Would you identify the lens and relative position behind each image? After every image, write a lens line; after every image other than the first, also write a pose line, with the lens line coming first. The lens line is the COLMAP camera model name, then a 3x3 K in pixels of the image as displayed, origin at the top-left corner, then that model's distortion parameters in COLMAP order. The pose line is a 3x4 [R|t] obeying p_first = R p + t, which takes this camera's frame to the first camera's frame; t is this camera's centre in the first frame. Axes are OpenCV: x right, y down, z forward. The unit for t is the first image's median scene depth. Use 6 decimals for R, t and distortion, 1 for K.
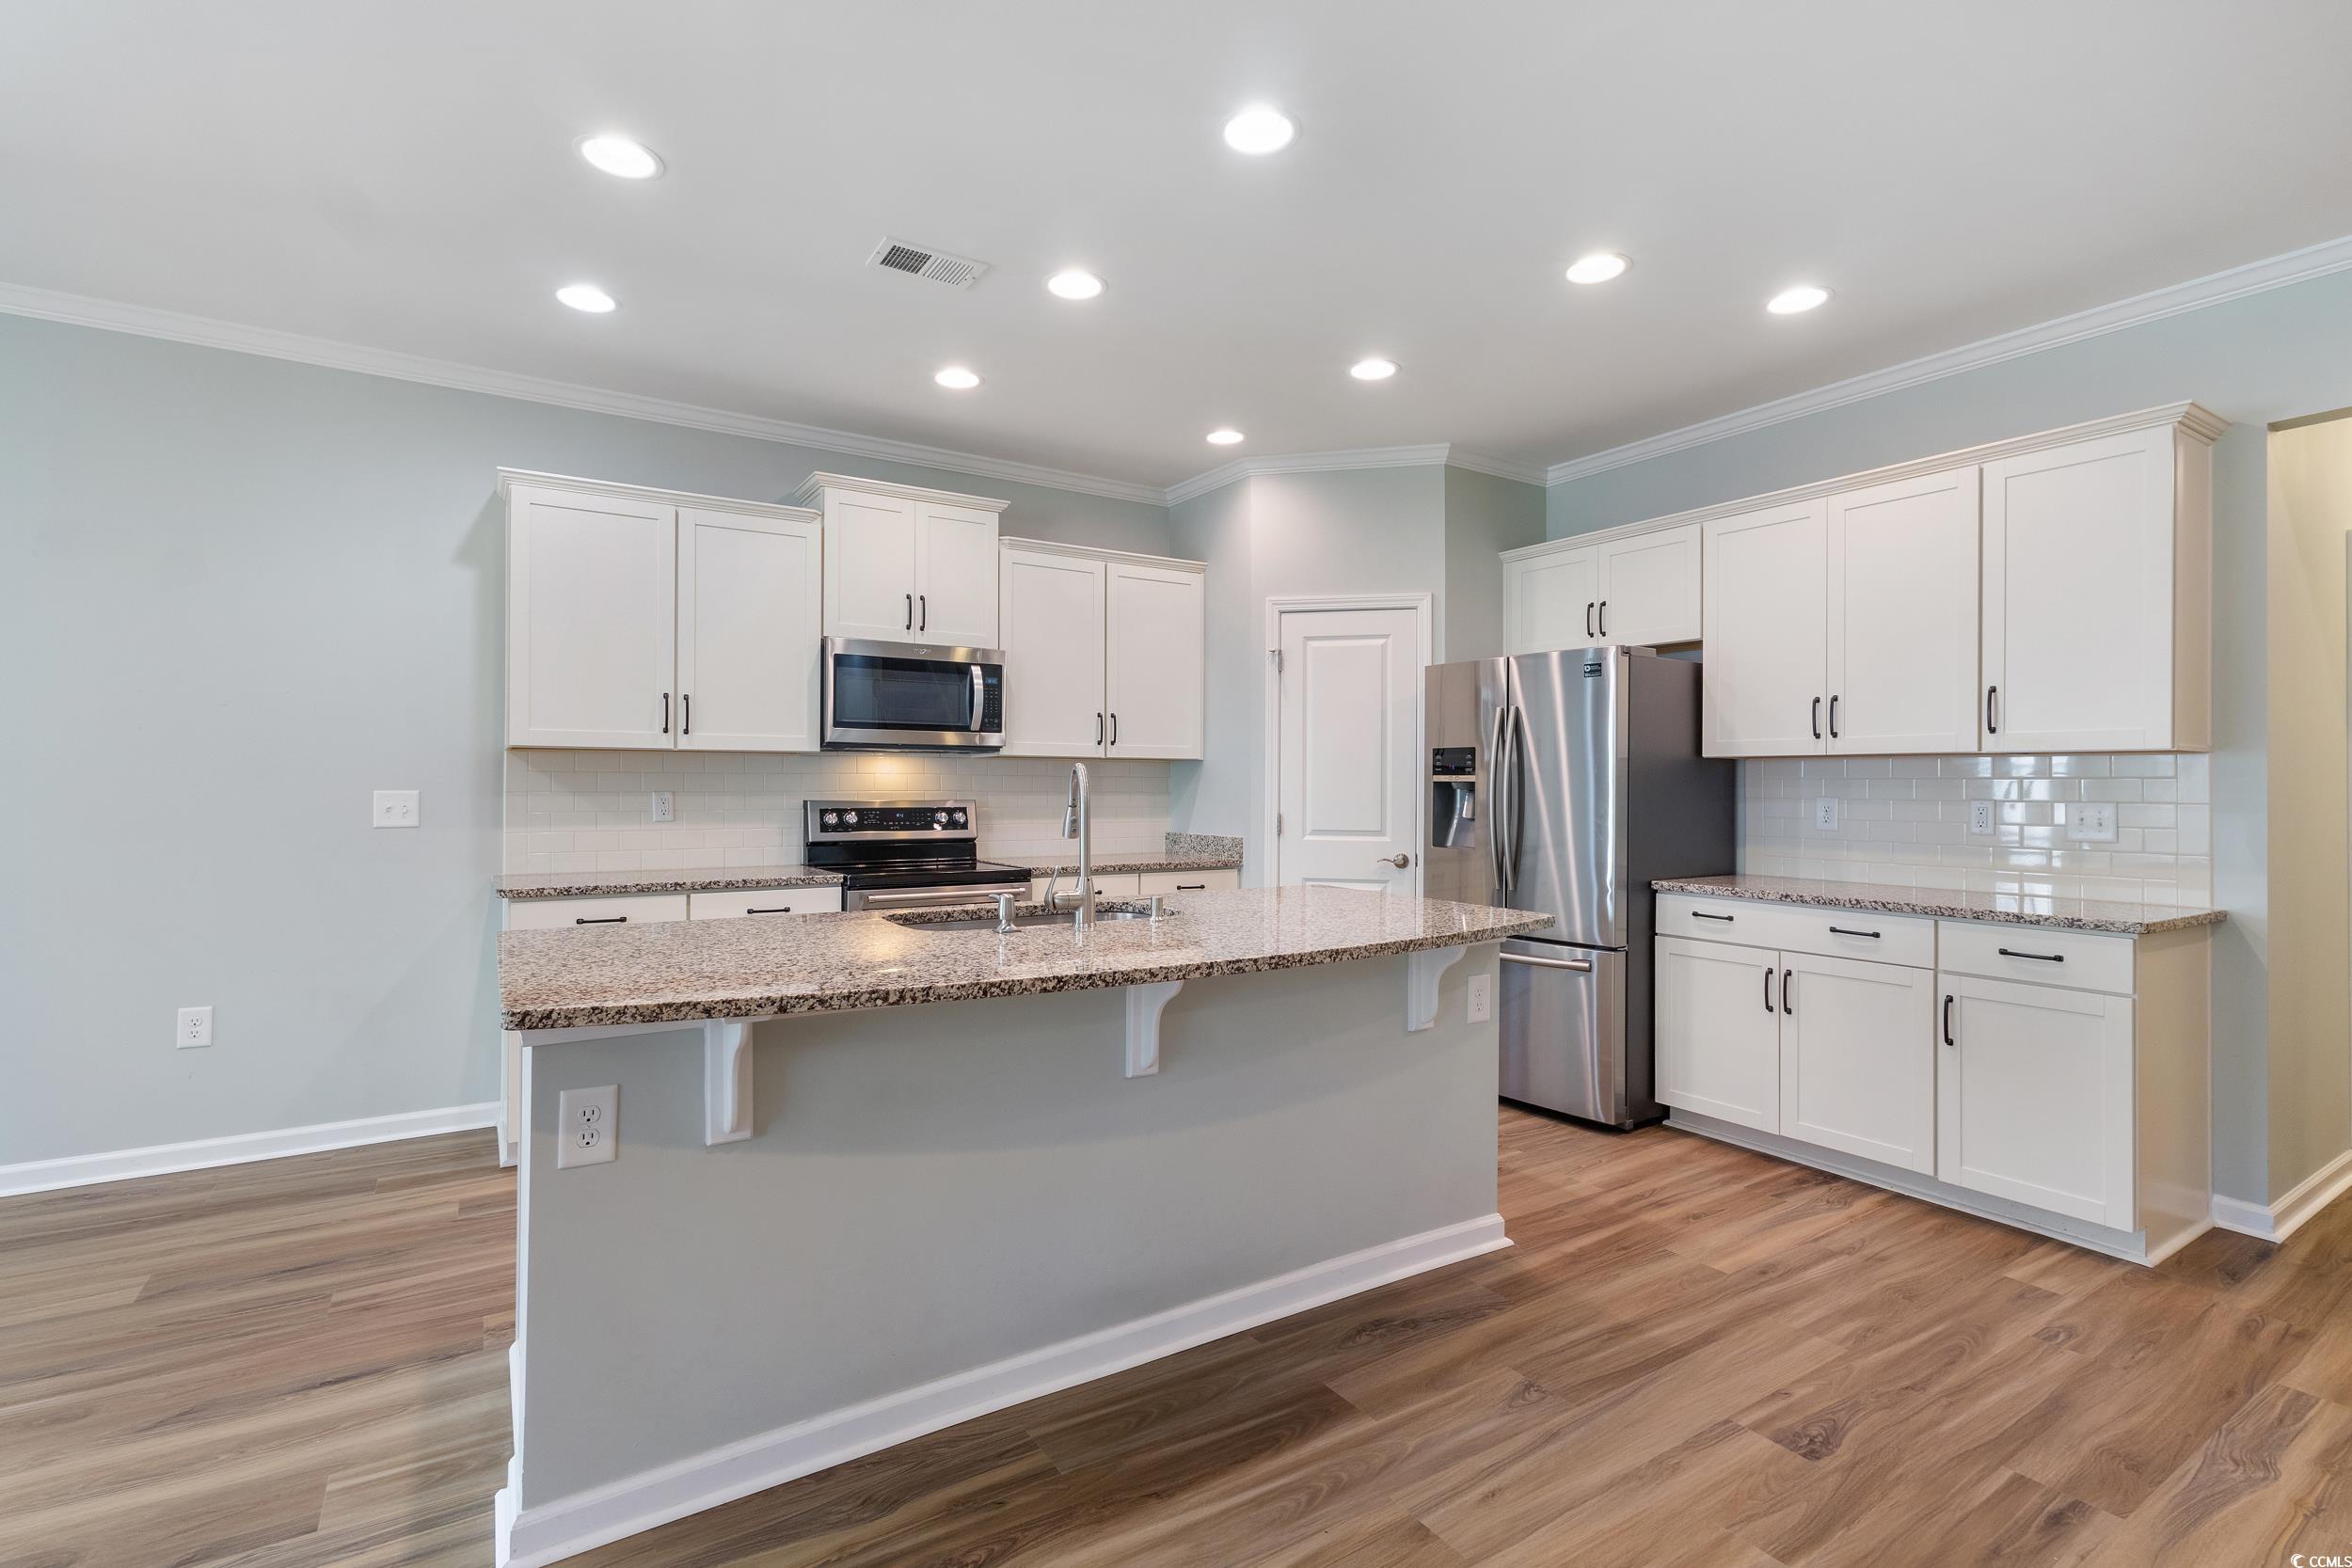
lens RADIAL K [[1075.0, 0, 1166.3], [0, 1075.0, 777.0], [0, 0, 1]] dist [0.003411, 0.000922]
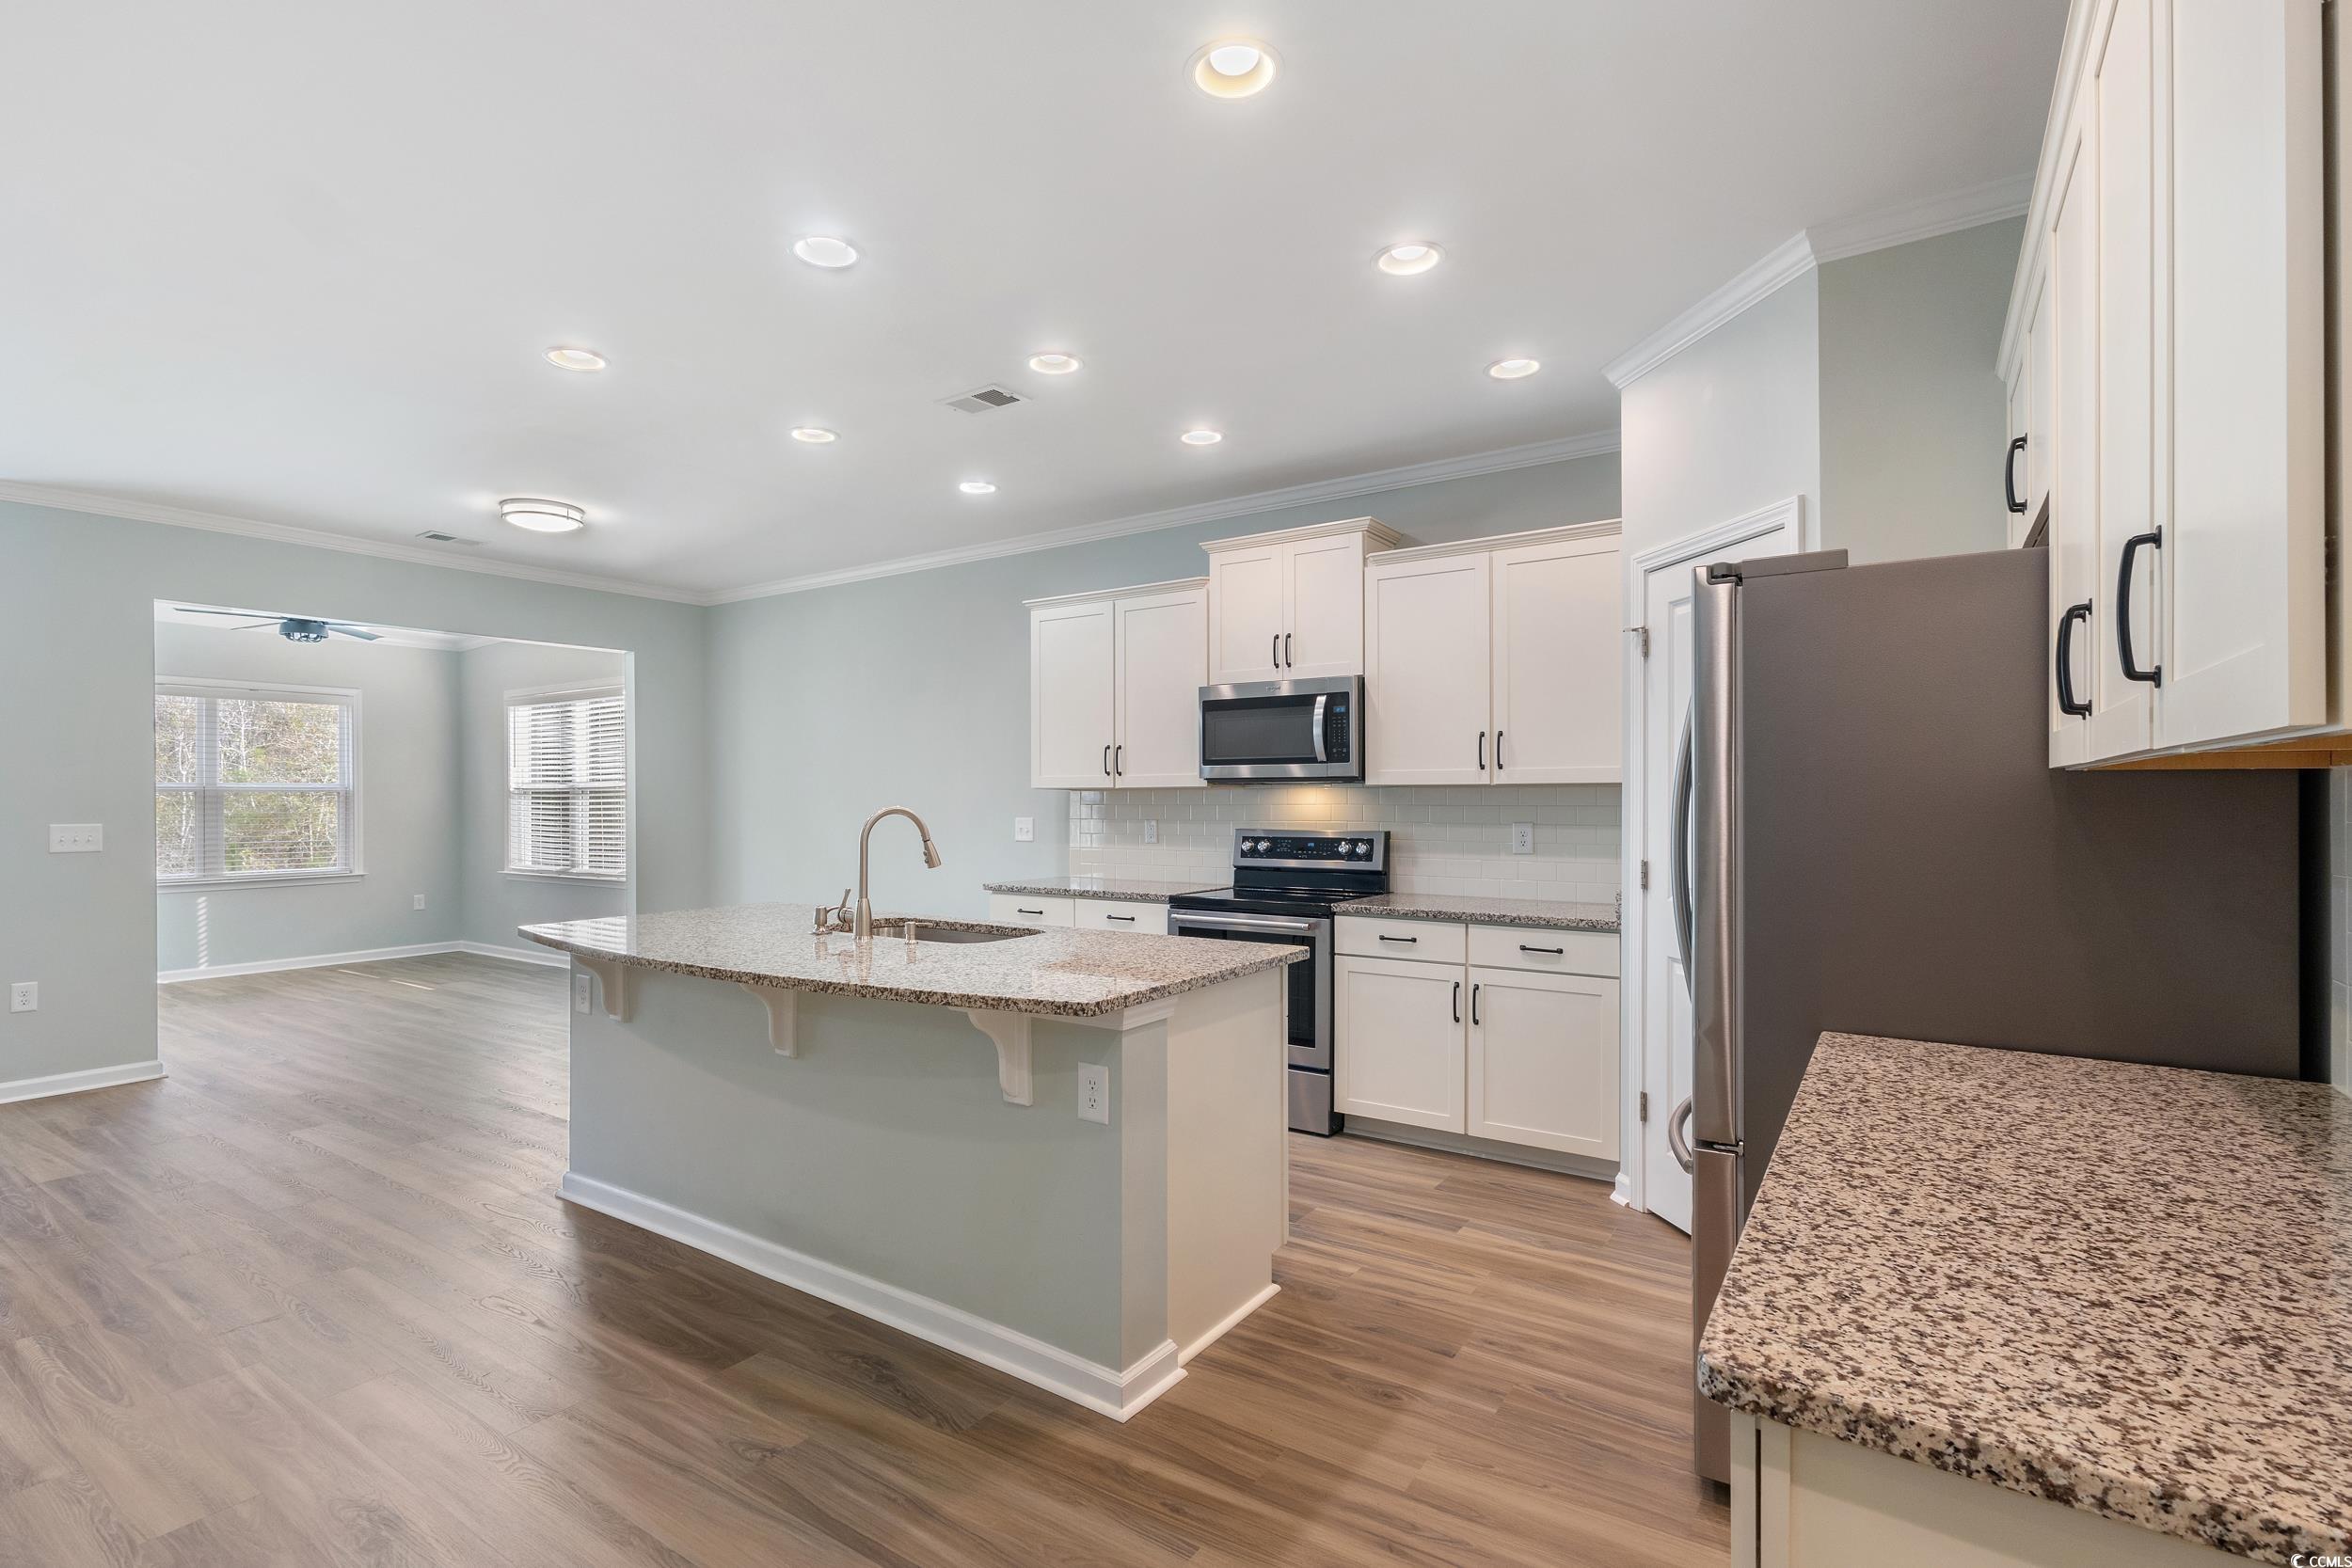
lens RADIAL K [[1098.7, 0, 1160.1], [0, 1098.7, 799.5], [0, 0, 1]] dist [0.007851, -0.000767]
pose [[0.390179, -0.003772, -0.920731, 0.761327], [0.011819, 0.999930, 0.000912, -0.012094], [0.920663, -0.011238, 0.390196, 0.512229]]
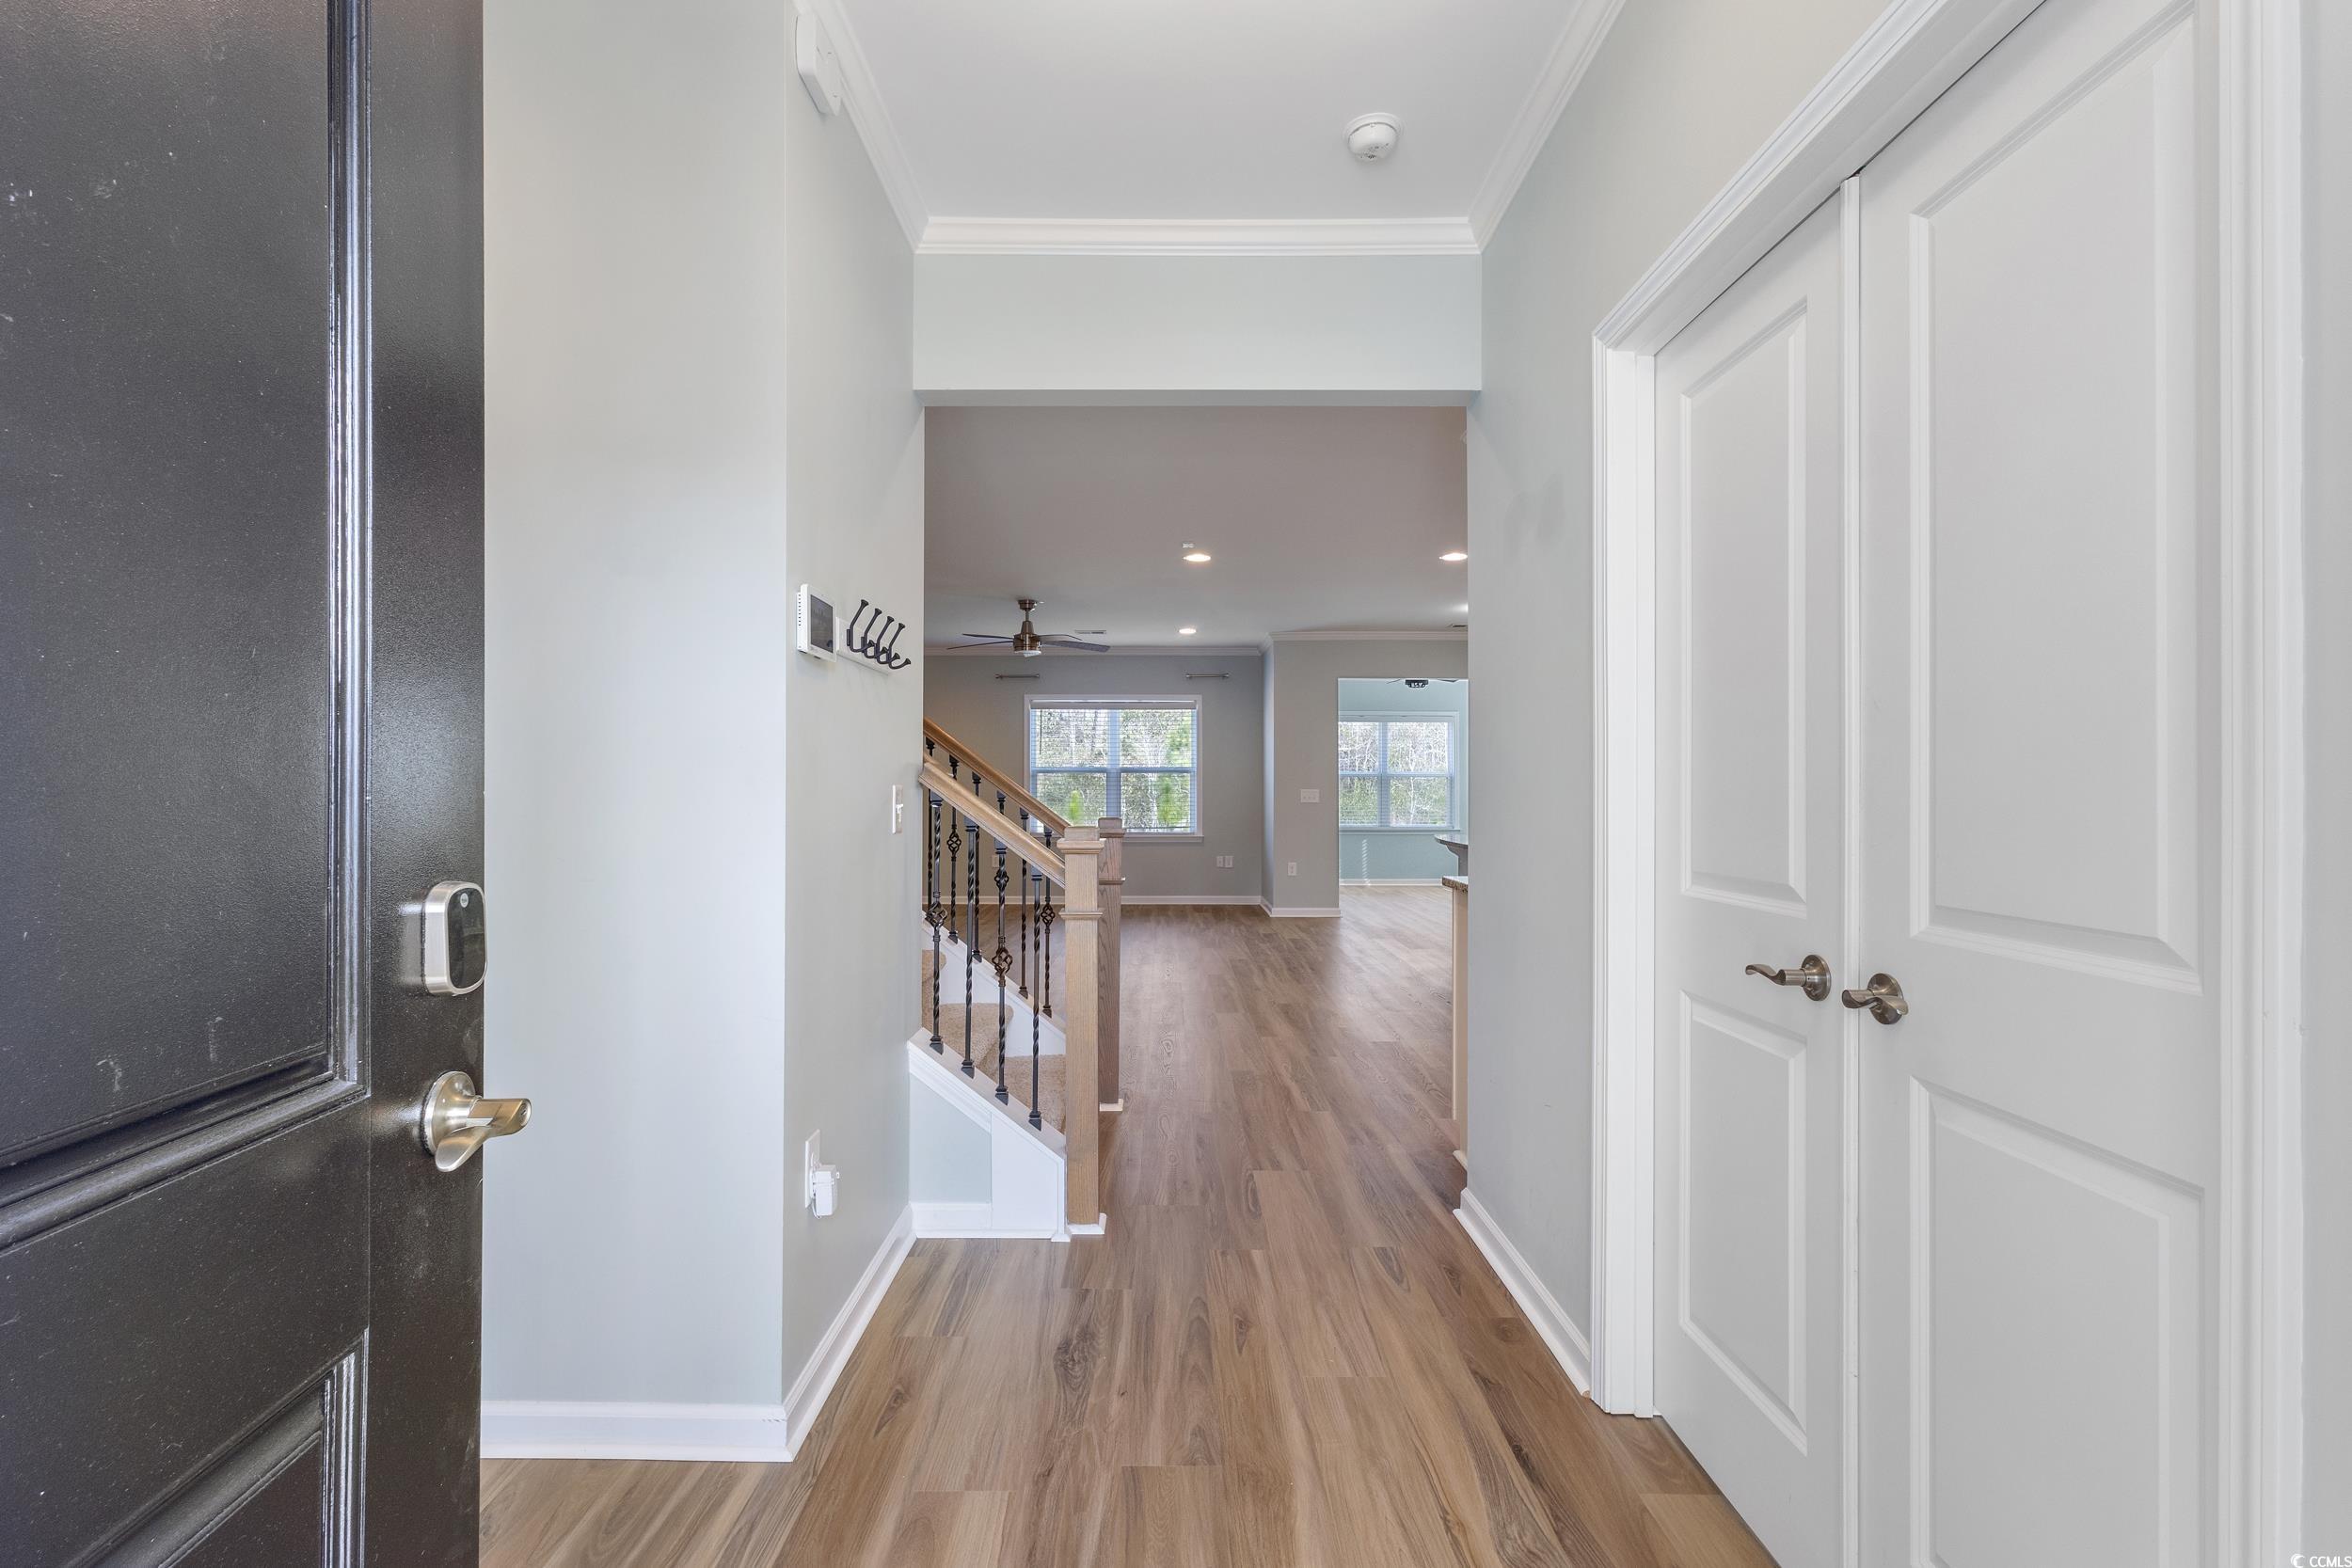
lens RADIAL K [[1114.0, 0, 1176.0], [0, 1114.0, 784.0], [0, 0, 1]] dist [0.007274, 0.001396]
pose [[-0.527823, -0.011046, -0.849282, 1.528968], [0.002776, 0.999888, -0.014730, 0.026266], [0.849350, -0.010132, -0.527733, 0.986711]]
